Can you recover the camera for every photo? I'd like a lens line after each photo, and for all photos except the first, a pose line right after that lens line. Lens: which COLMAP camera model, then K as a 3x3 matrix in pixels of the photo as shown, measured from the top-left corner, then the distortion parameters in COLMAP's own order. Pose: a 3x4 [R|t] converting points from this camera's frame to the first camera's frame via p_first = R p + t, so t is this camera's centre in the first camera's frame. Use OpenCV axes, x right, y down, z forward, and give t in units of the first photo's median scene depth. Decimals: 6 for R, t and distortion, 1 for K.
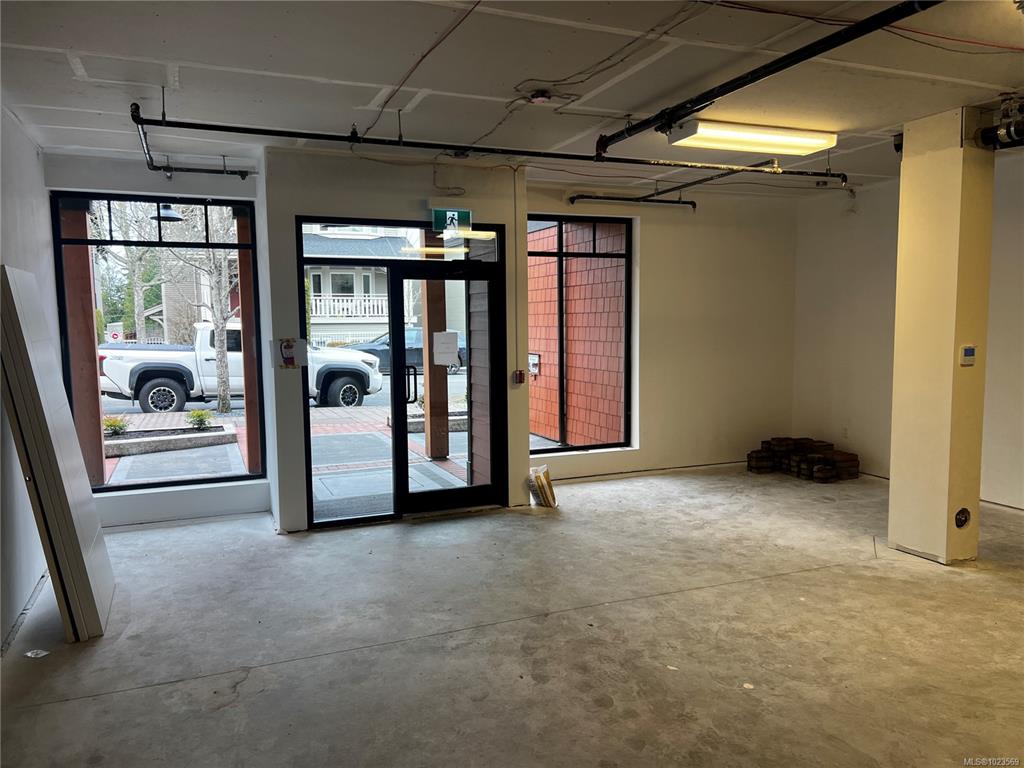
lens RADIAL K [[771.9, 0, 511.5], [0, 771.9, 388.7], [0, 0, 1]] dist [0.054500, -0.062855]
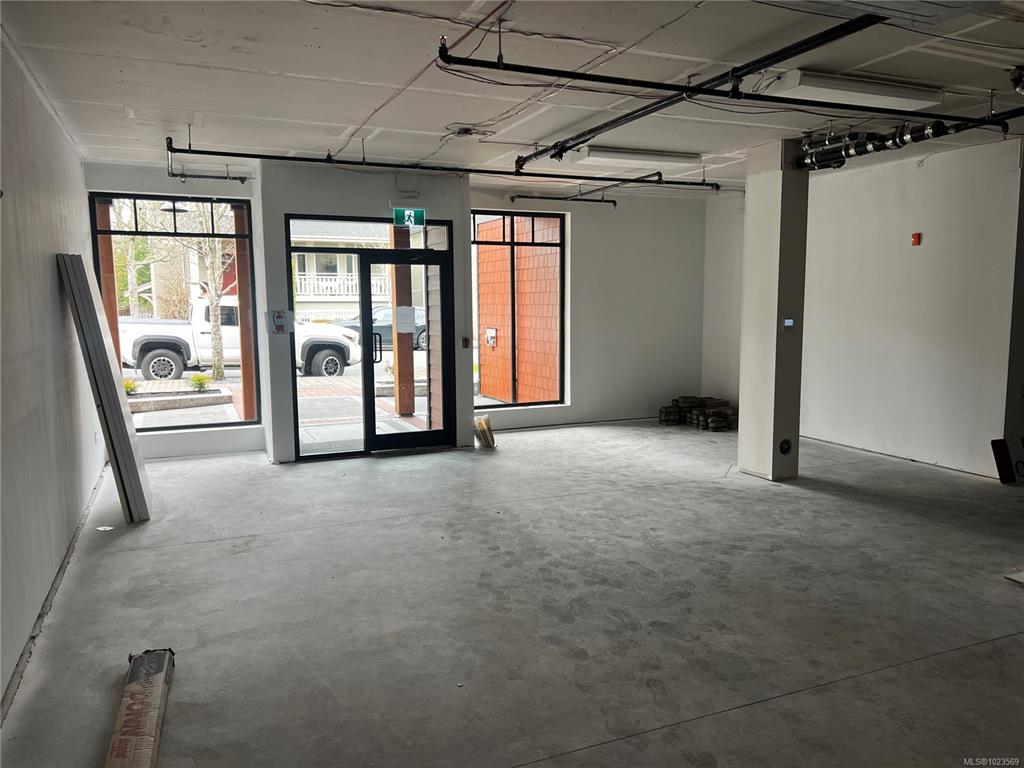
lens RADIAL K [[771.9, 0, 511.5], [0, 771.9, 390.5], [0, 0, 1]] dist [0.054500, -0.062855]
pose [[0.999838, 0.003259, 0.017717, 0.072116], [-0.003745, 0.999615, 0.027502, 0.030420], [-0.017620, -0.027564, 0.999465, -0.287123]]
